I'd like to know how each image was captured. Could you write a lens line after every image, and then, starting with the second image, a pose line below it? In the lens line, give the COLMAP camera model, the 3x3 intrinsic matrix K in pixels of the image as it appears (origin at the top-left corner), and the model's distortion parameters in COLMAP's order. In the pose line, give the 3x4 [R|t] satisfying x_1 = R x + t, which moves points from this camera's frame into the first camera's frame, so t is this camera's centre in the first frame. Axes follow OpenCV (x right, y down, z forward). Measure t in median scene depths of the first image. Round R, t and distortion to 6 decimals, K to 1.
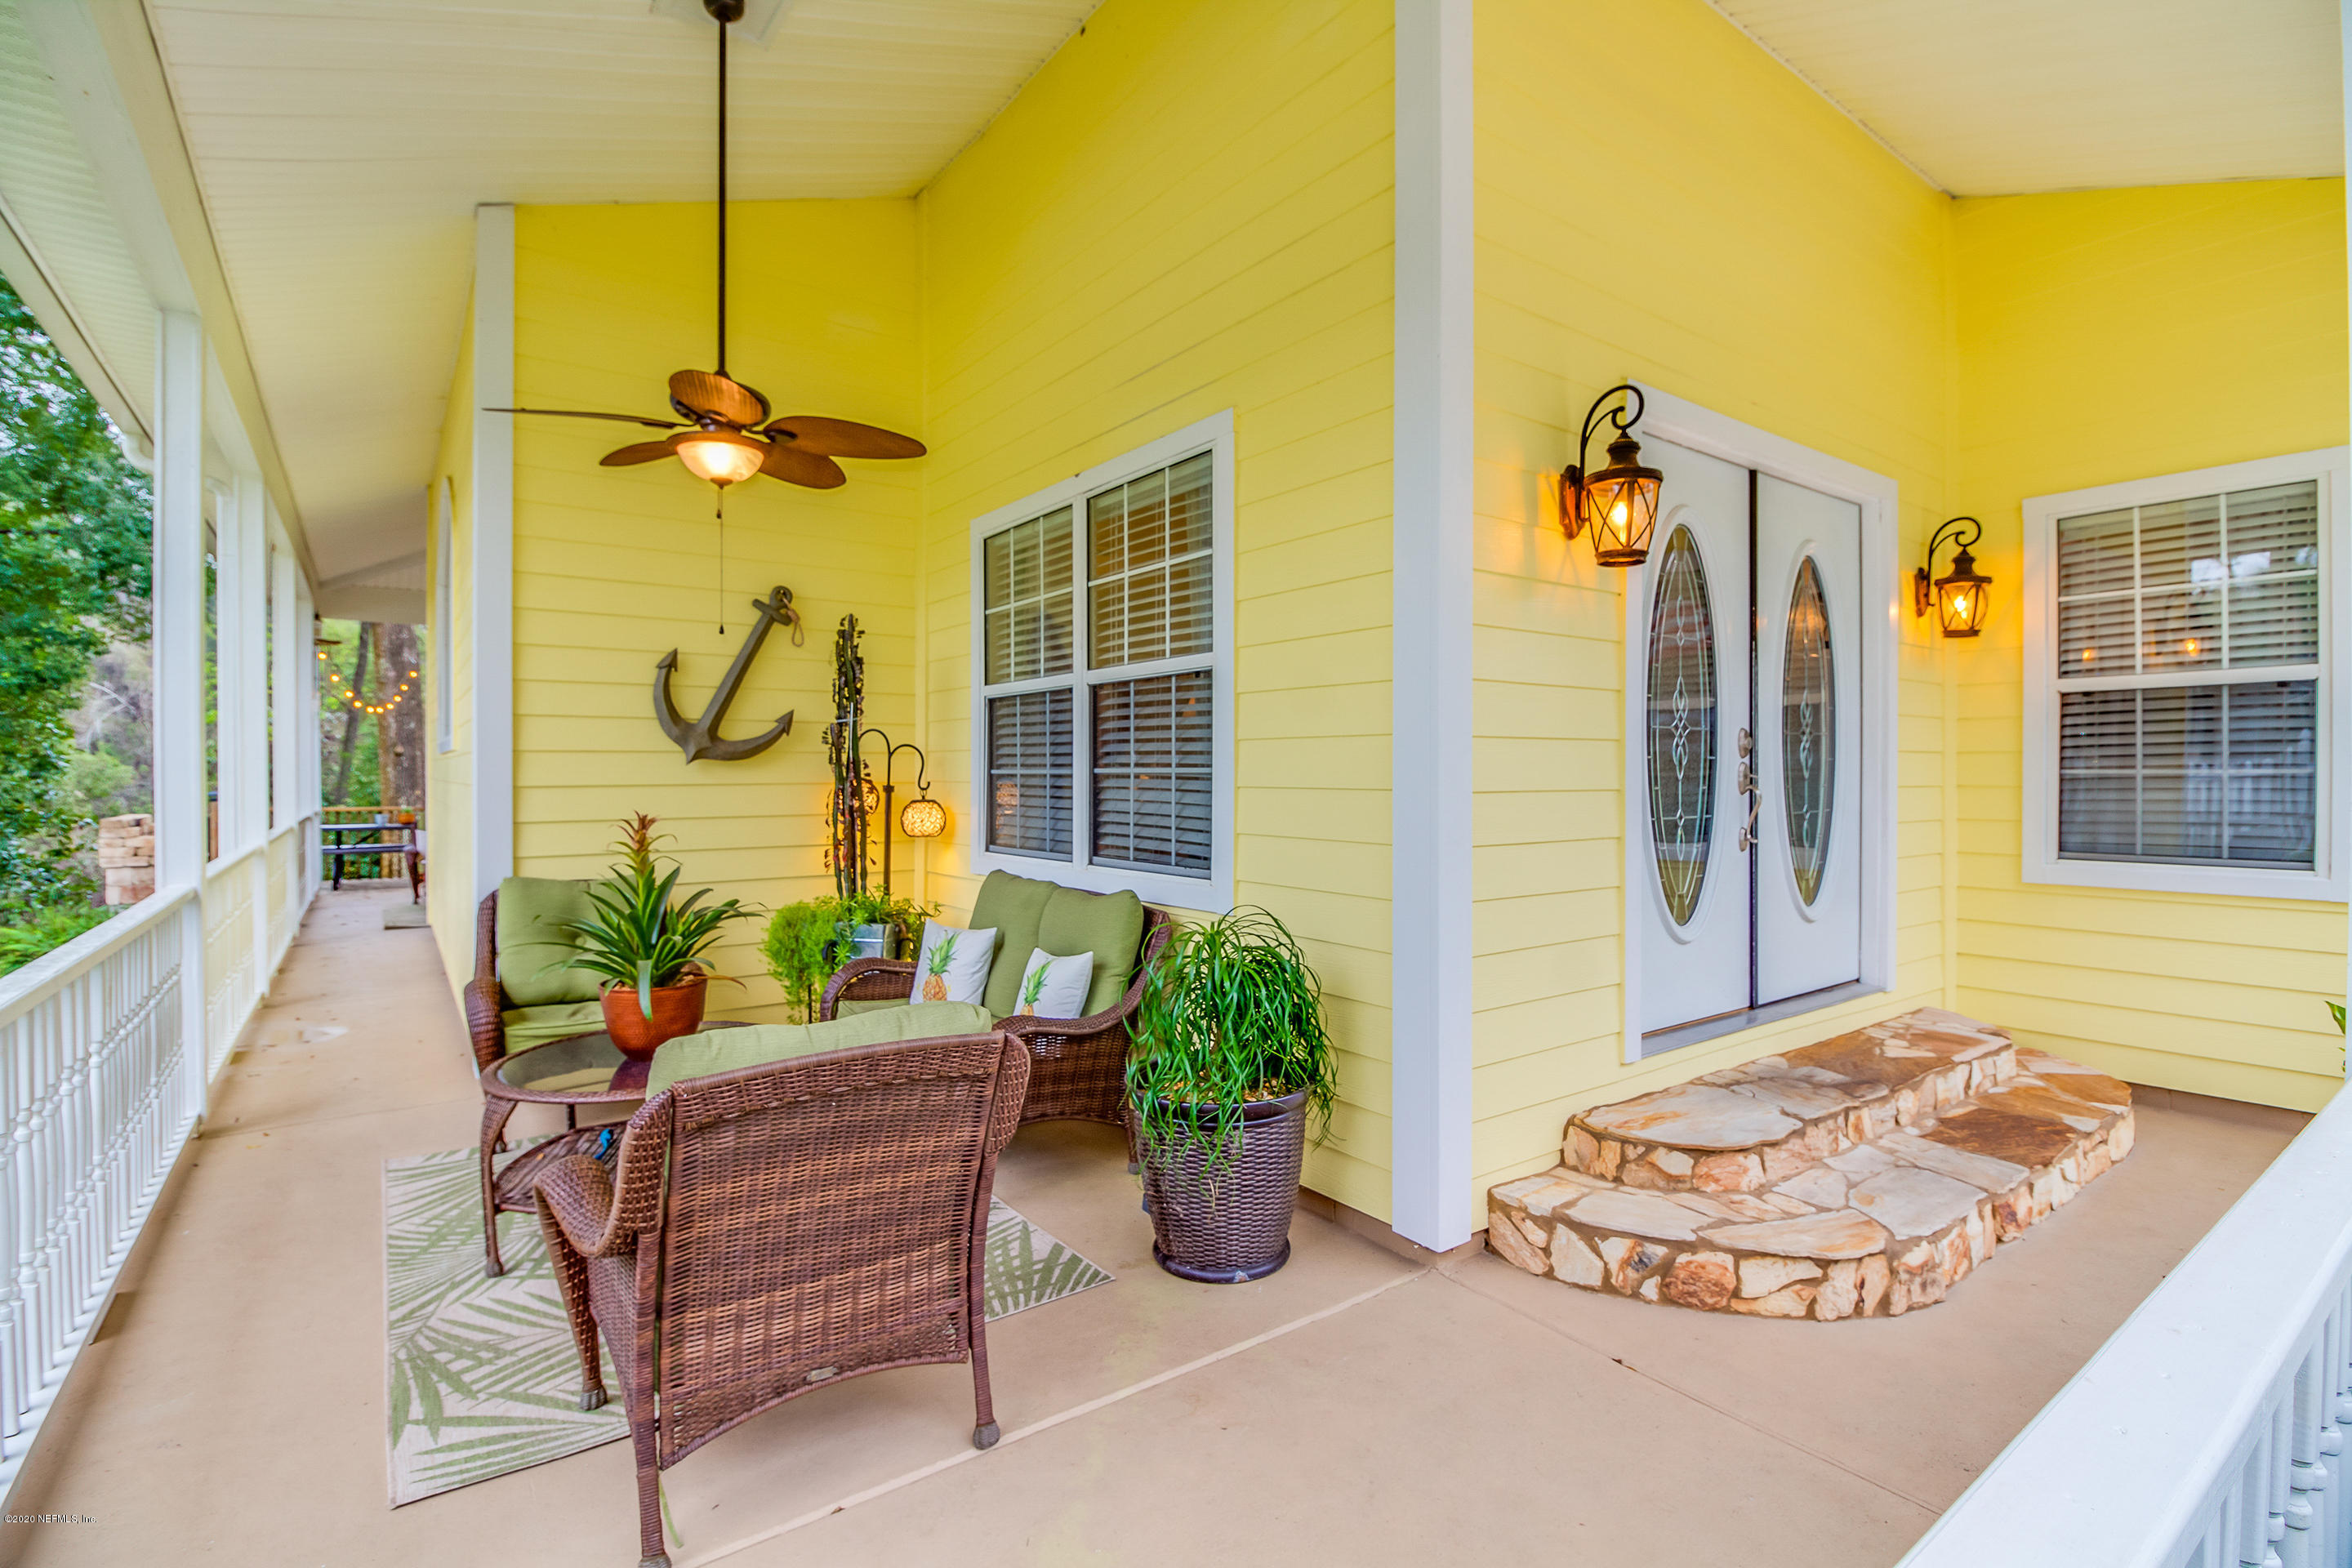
lens RADIAL K [[1088.2, 0, 1170.7], [0, 1088.2, 796.8], [0, 0, 1]] dist [-0.002226, -0.012074]
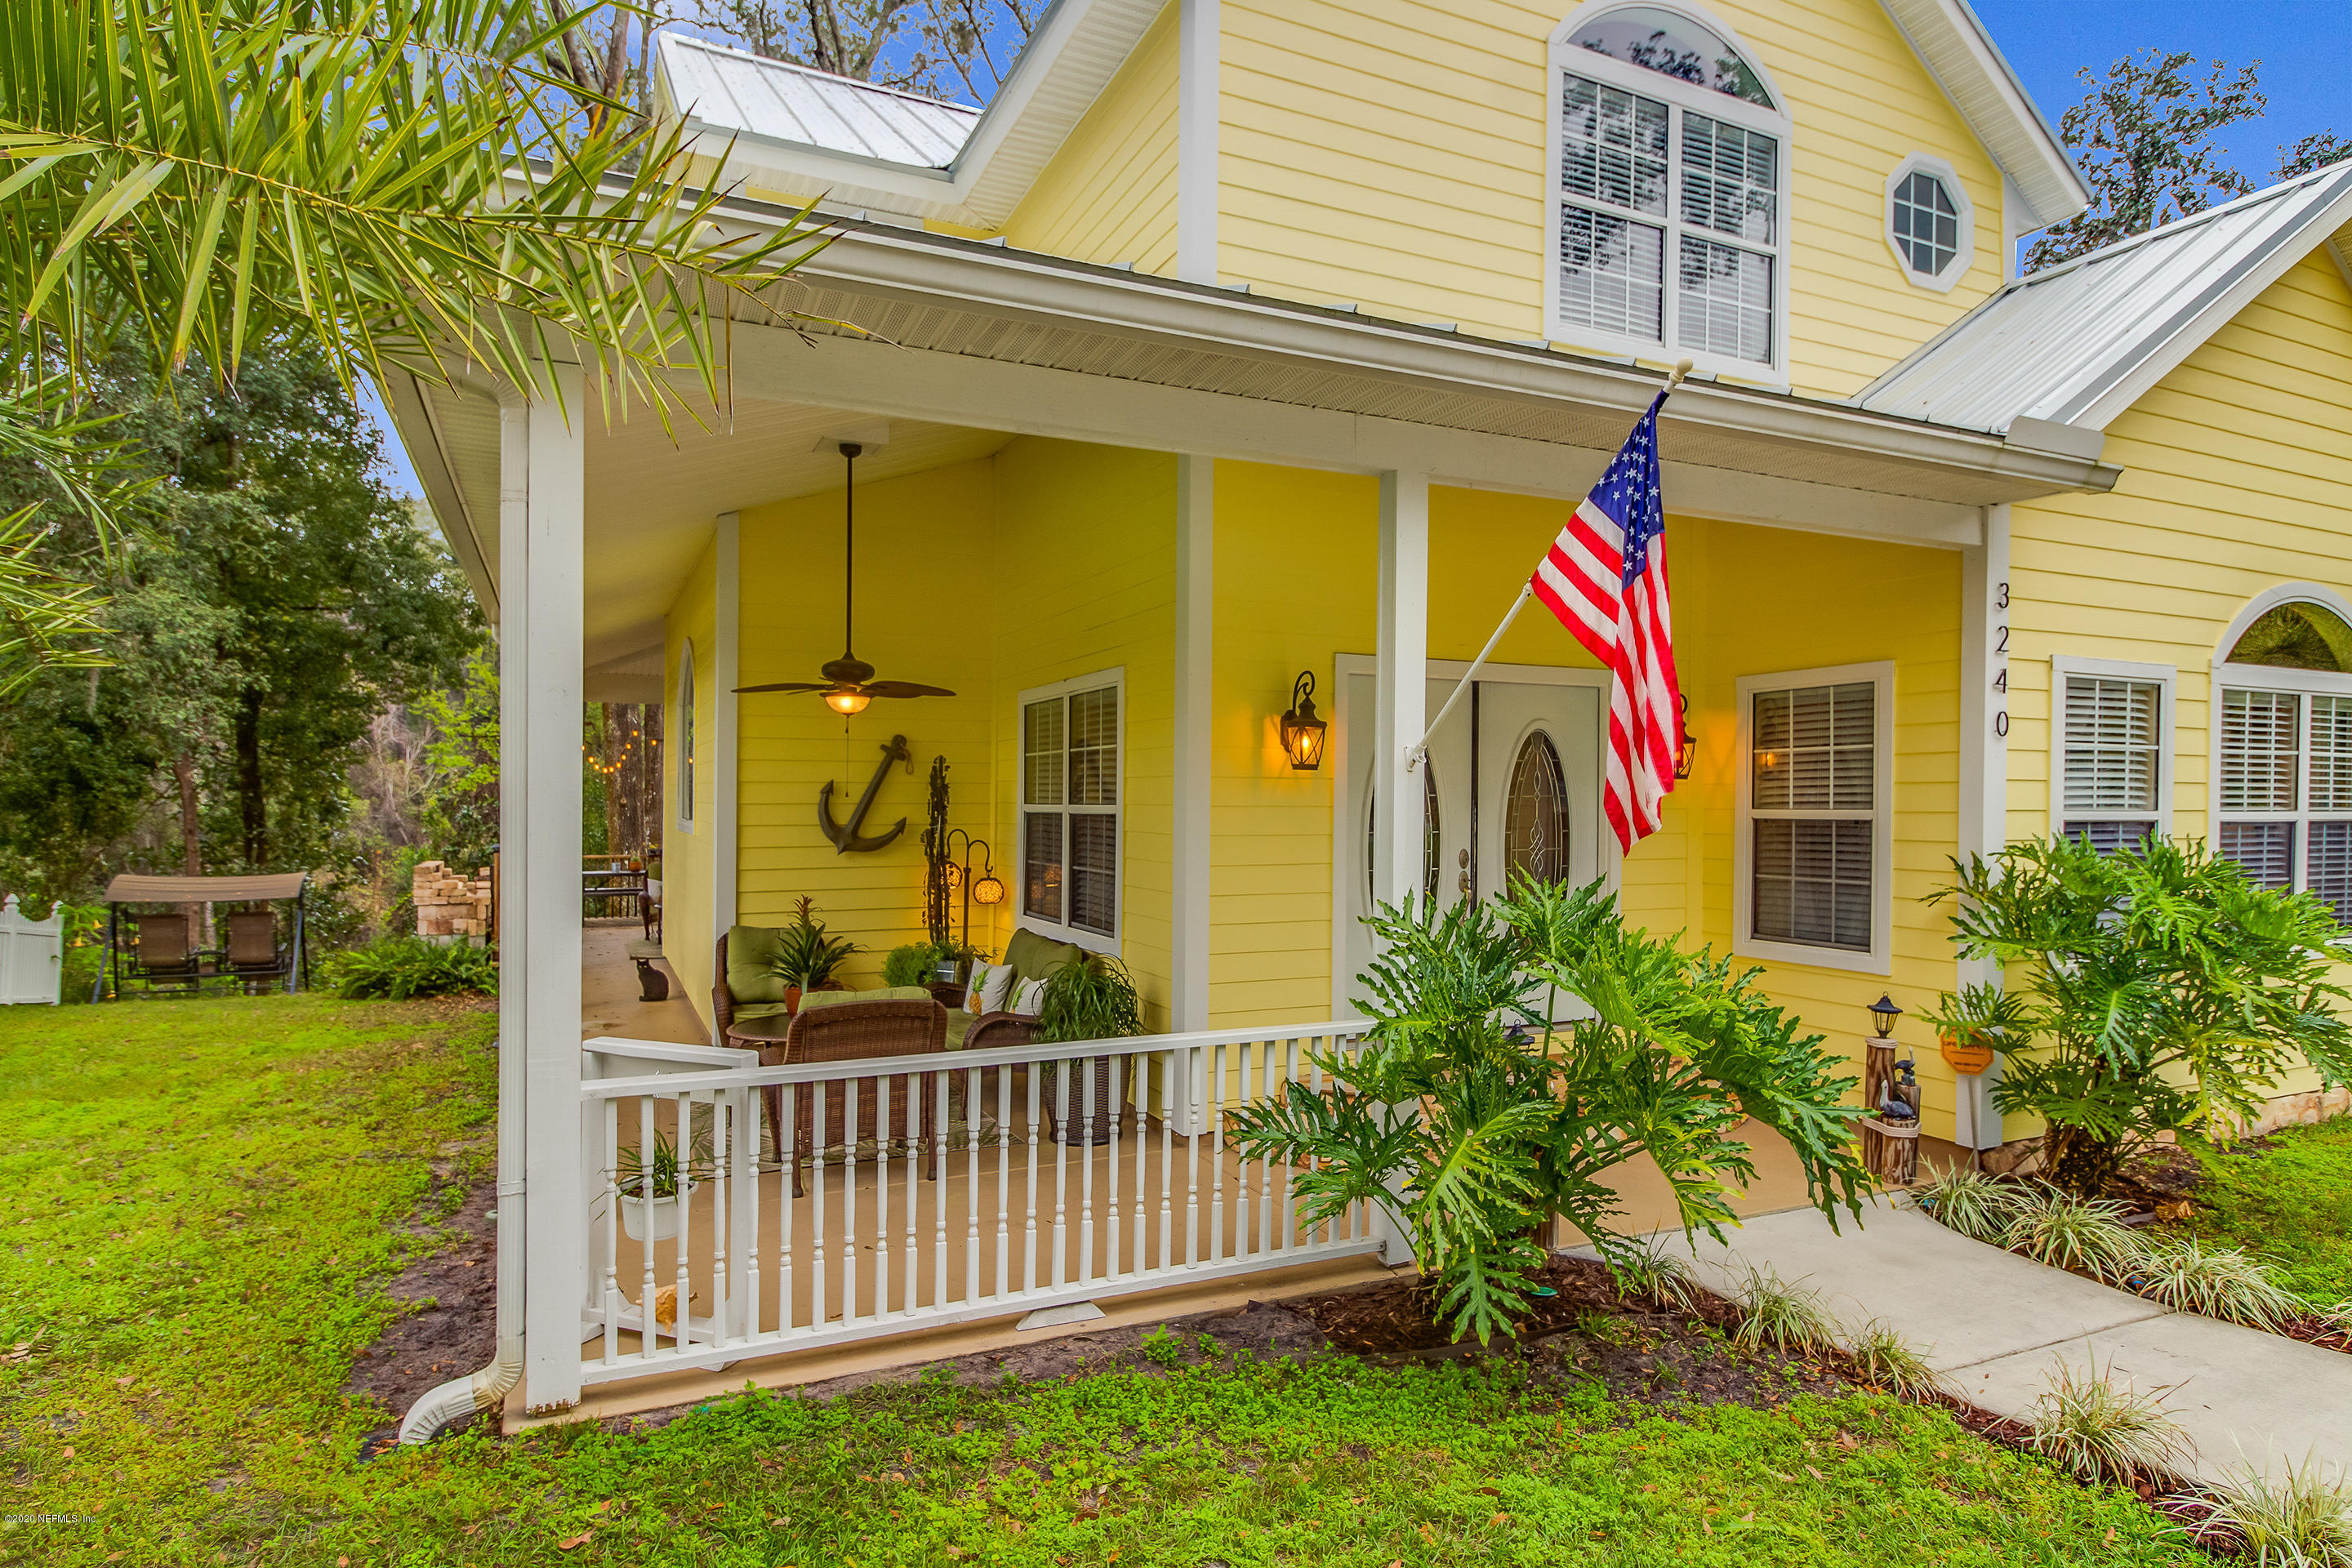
lens RADIAL K [[1342.9, 0, 1179.3], [0, 1342.9, 816.3], [0, 0, 1]] dist [0.004333, 0.000266]
pose [[0.979511, 0.006935, -0.201272, 0.450105], [-0.008196, 0.999952, -0.005431, -0.084310], [0.201225, 0.006969, 0.979520, -0.841543]]
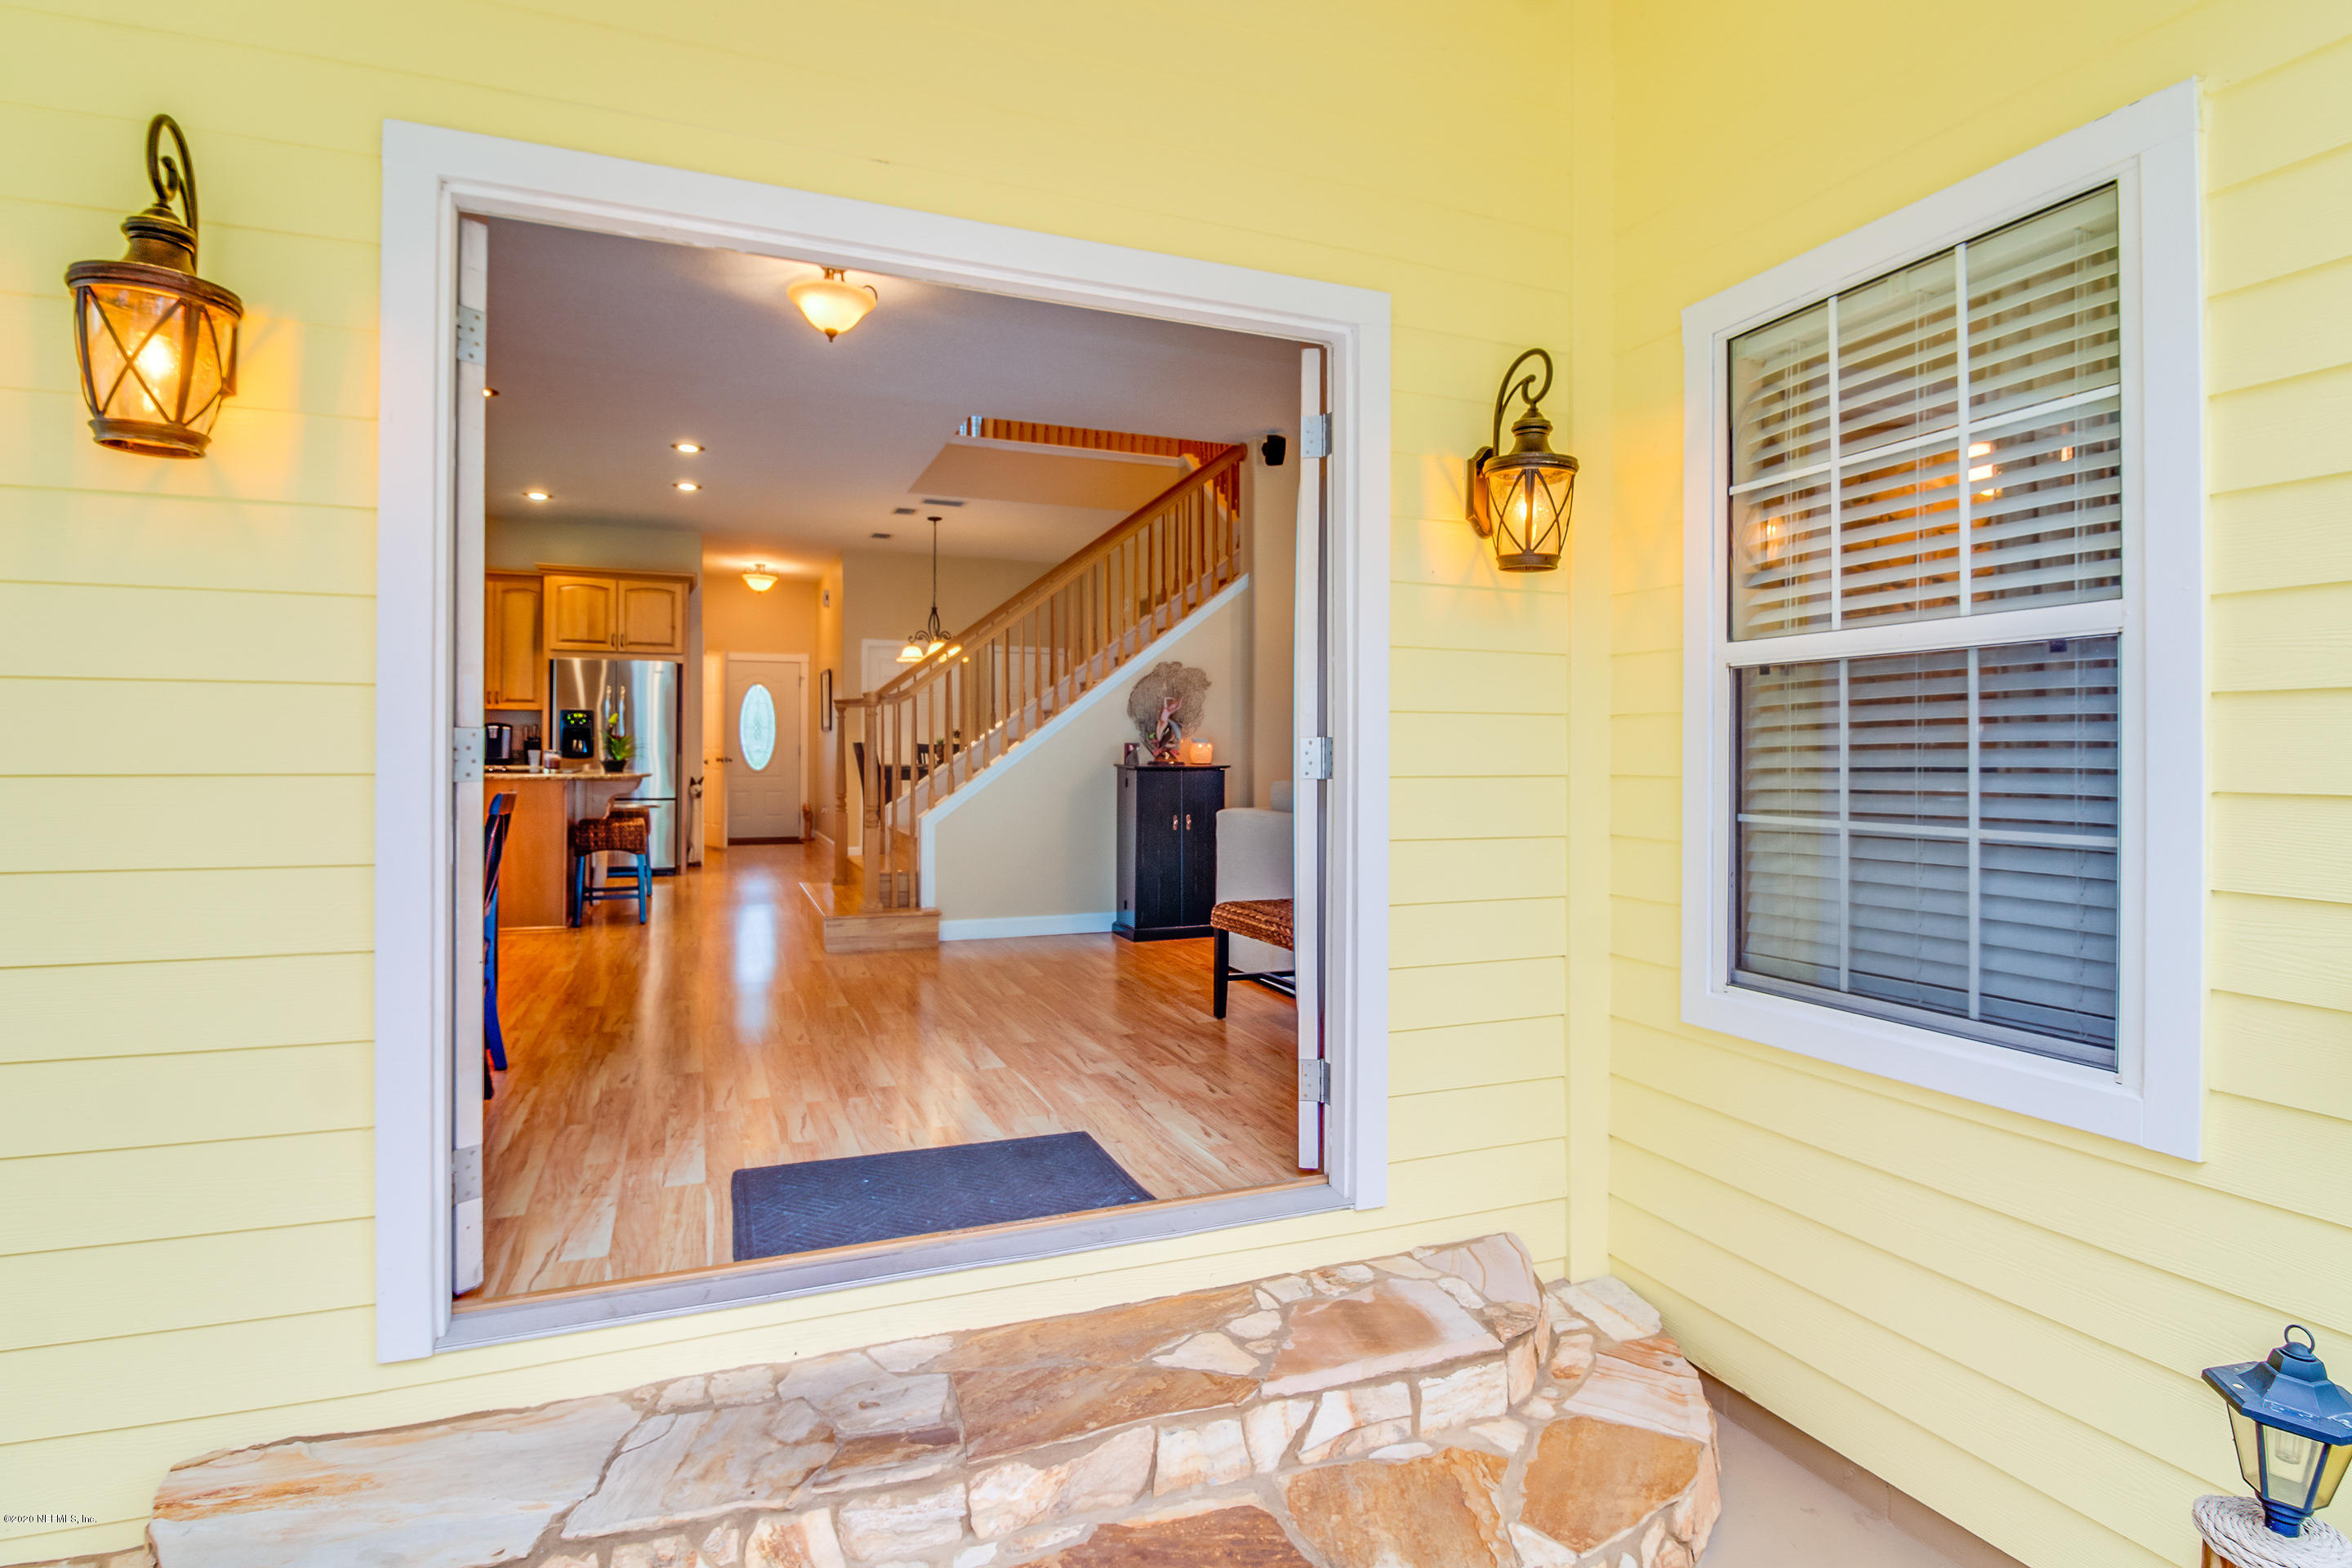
lens RADIAL K [[1201.8, 0, 1172.3], [0, 1201.8, 758.6], [0, 0, 1]] dist [-0.002819, -0.018813]
pose [[0.971612, 0.003606, -0.236551, 0.700057], [-0.007663, 0.999839, -0.016233, -0.041013], [0.236454, 0.017585, 0.971484, 0.370419]]
